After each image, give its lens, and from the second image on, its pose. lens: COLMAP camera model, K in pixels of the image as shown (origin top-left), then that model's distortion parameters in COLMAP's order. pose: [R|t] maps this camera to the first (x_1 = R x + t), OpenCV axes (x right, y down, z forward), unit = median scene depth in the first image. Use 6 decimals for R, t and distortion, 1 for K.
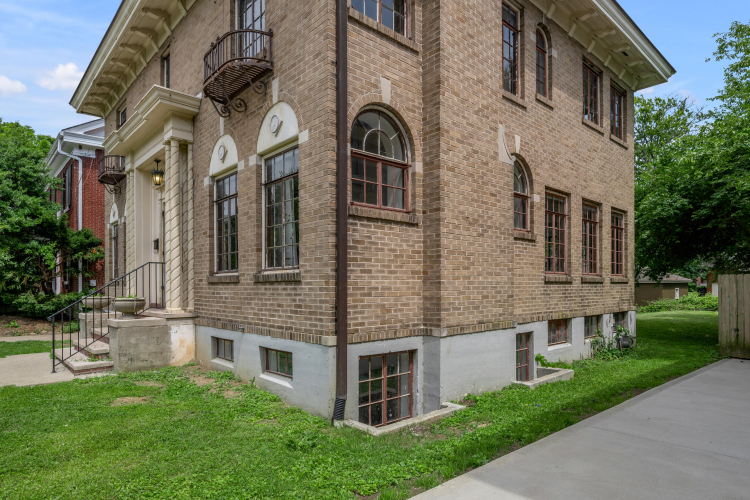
lens RADIAL K [[452.8, 0, 401.3], [0, 452.8, 290.8], [0, 0, 1]] dist [-0.010752, 0.001375]
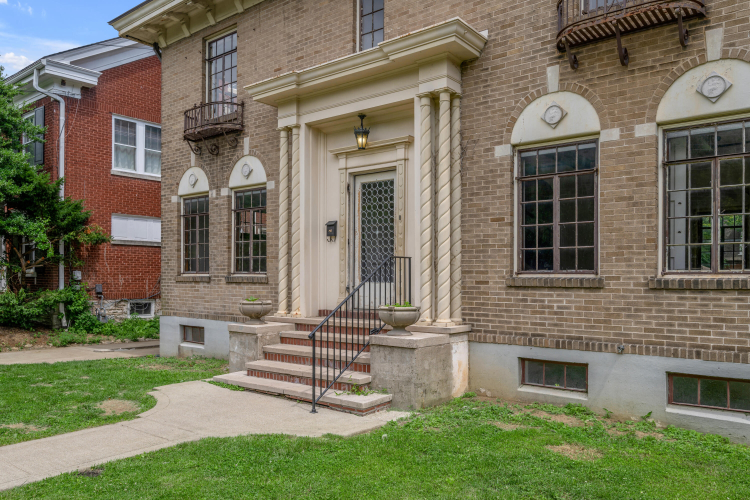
lens RADIAL K [[571.3, 0, 373.5], [0, 571.3, 280.5], [0, 0, 1]] dist [-0.020537, 0.013525]
pose [[0.988158, 0.005055, 0.153354, -1.003054], [-0.005206, 0.999986, 0.000589, -0.032967], [-0.153349, -0.001381, 0.988171, 0.123283]]
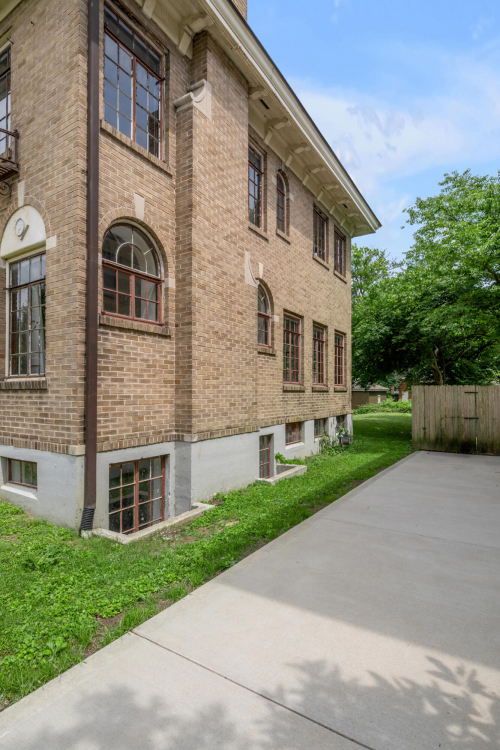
lens RADIAL K [[381.5, 0, 266.0], [0, 381.5, 391.6], [0, 0, 1]] dist [-0.011178, 0.001349]
pose [[0.963453, 0.004516, 0.267840, 0.013115], [-0.001541, 0.999935, -0.011317, -0.007300], [-0.267874, 0.010490, 0.963397, 0.075169]]
